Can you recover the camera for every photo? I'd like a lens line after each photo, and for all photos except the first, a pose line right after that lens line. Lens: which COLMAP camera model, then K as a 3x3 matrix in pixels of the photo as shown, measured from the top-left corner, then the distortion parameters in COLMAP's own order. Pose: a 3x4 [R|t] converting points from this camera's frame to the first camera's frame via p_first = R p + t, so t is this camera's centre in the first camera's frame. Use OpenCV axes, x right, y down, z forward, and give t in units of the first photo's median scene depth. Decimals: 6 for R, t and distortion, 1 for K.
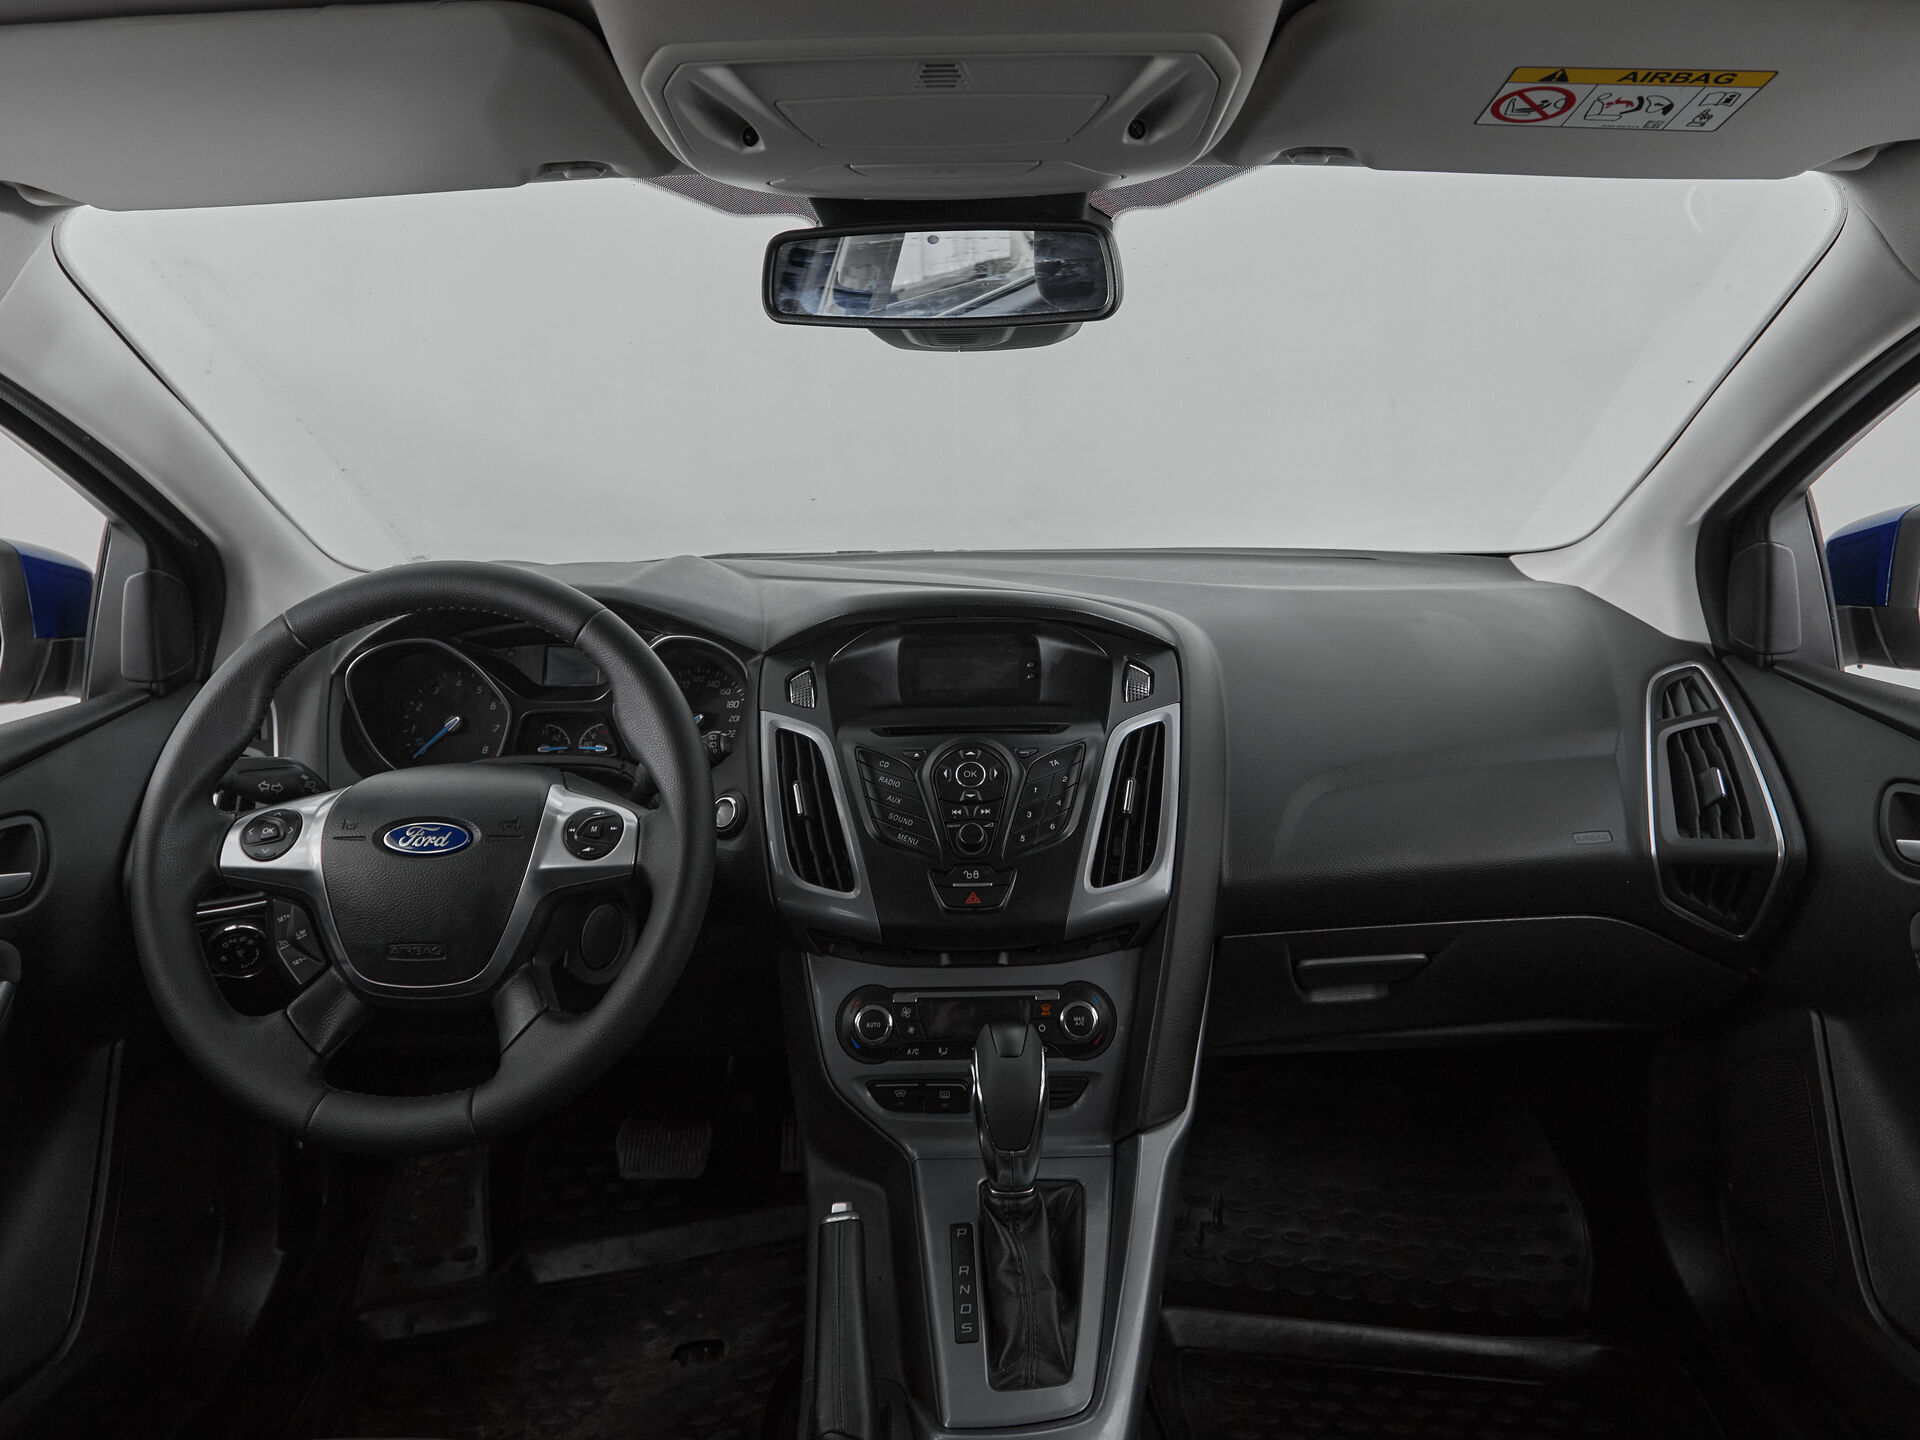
lens RADIAL K [[1237.6, 0, 953.8], [0, 1237.6, 544.7], [0, 0, 1]] dist [-0.022245, -0.000247]
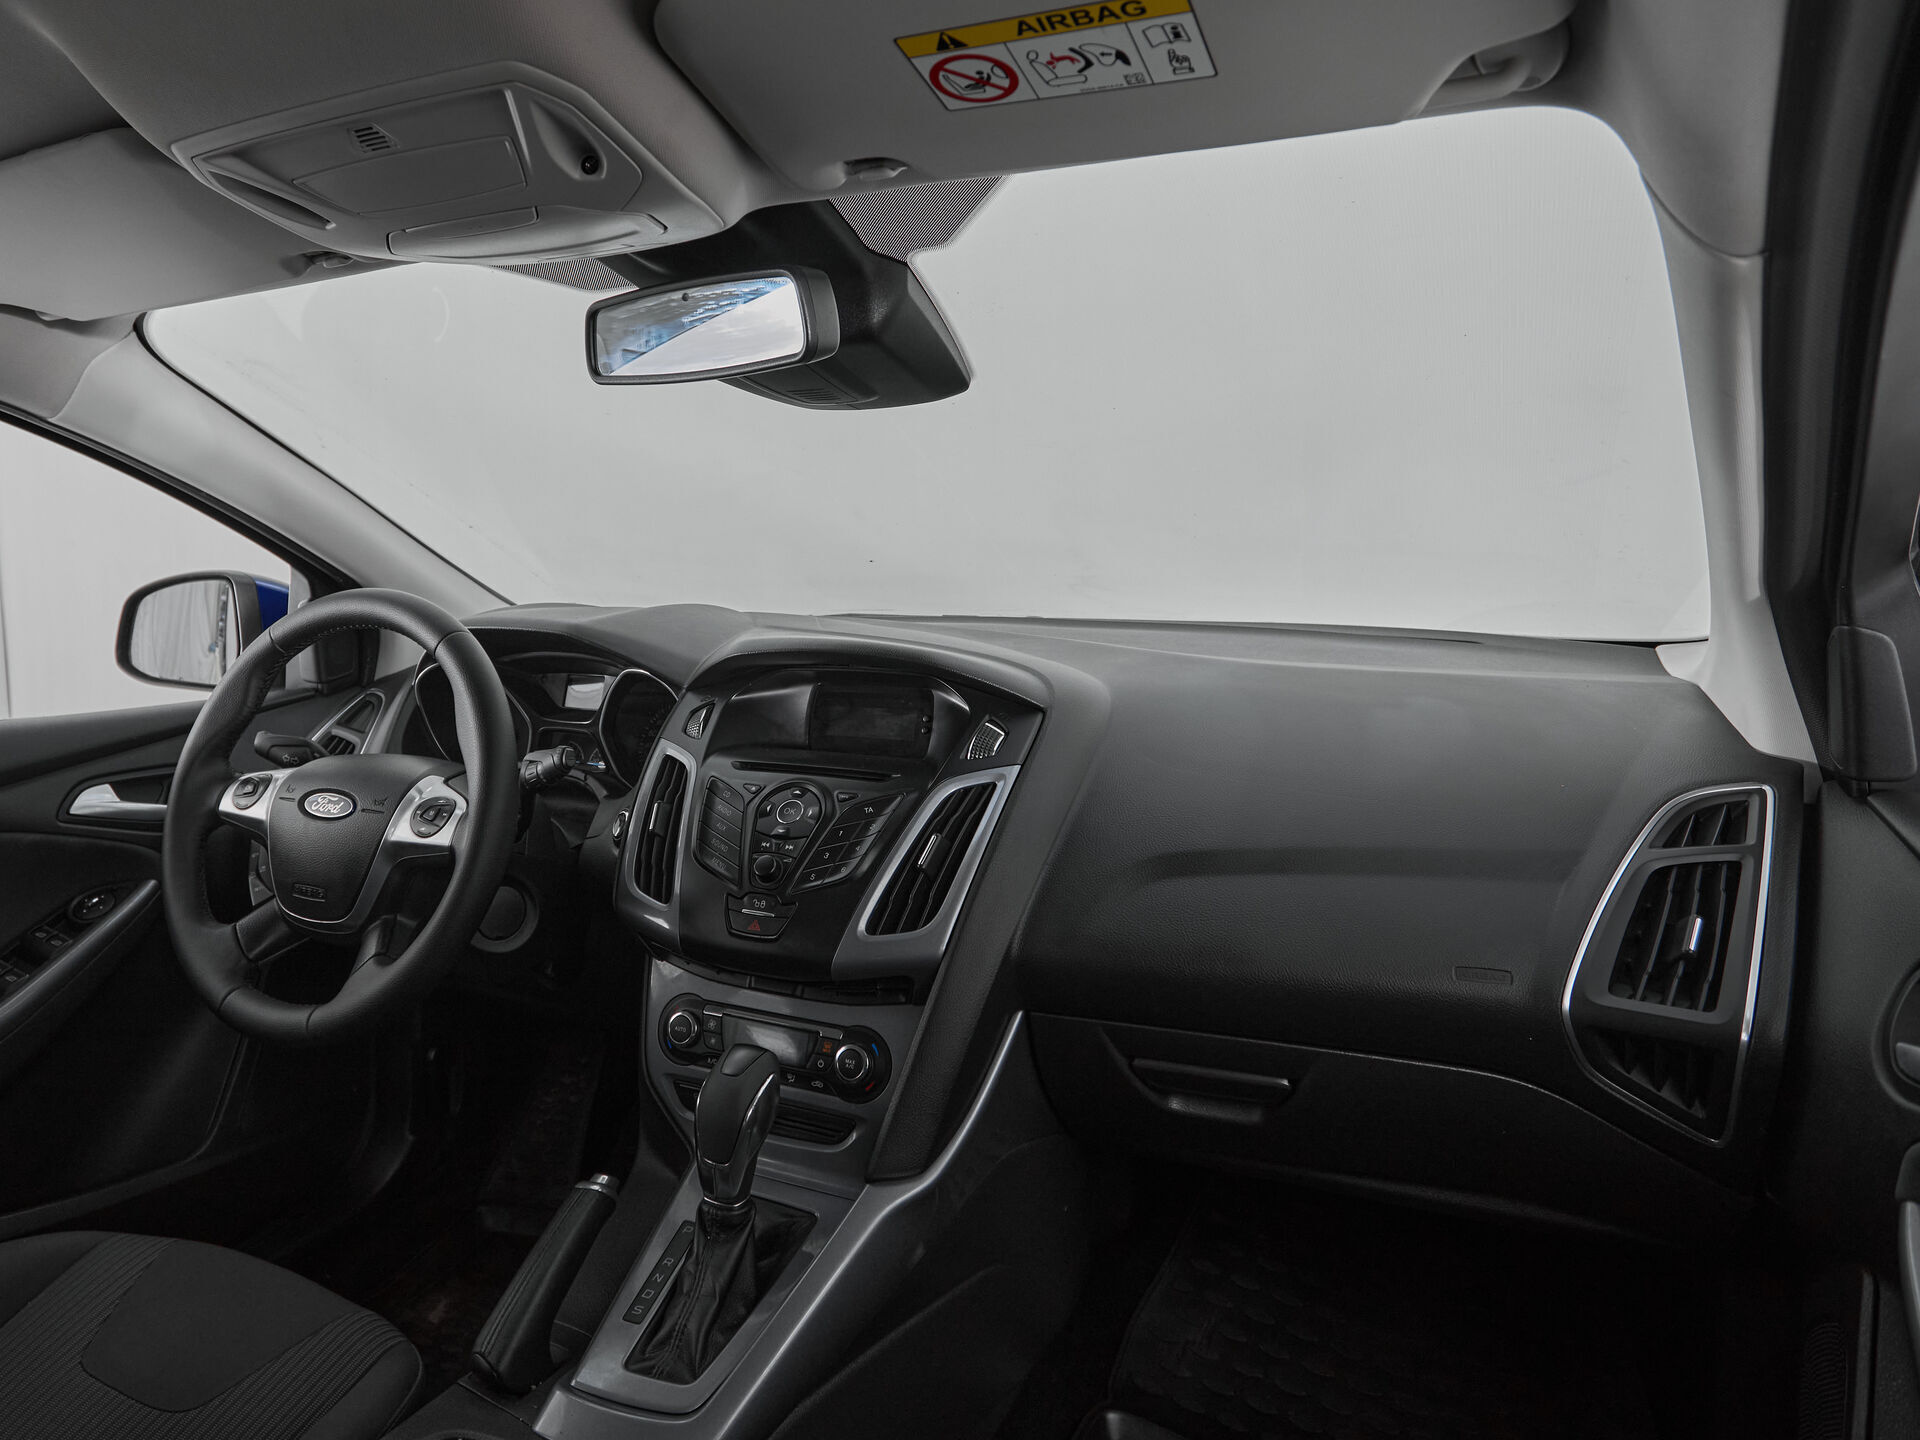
lens RADIAL K [[1254.9, 0, 957.9], [0, 1254.9, 633.2], [0, 0, 1]] dist [-0.022961, 0.000455]
pose [[0.899056, 0.041141, -0.435897, 0.547926], [-0.043500, 0.999043, 0.004573, 0.023541], [0.435668, 0.014851, 0.899985, 0.103119]]
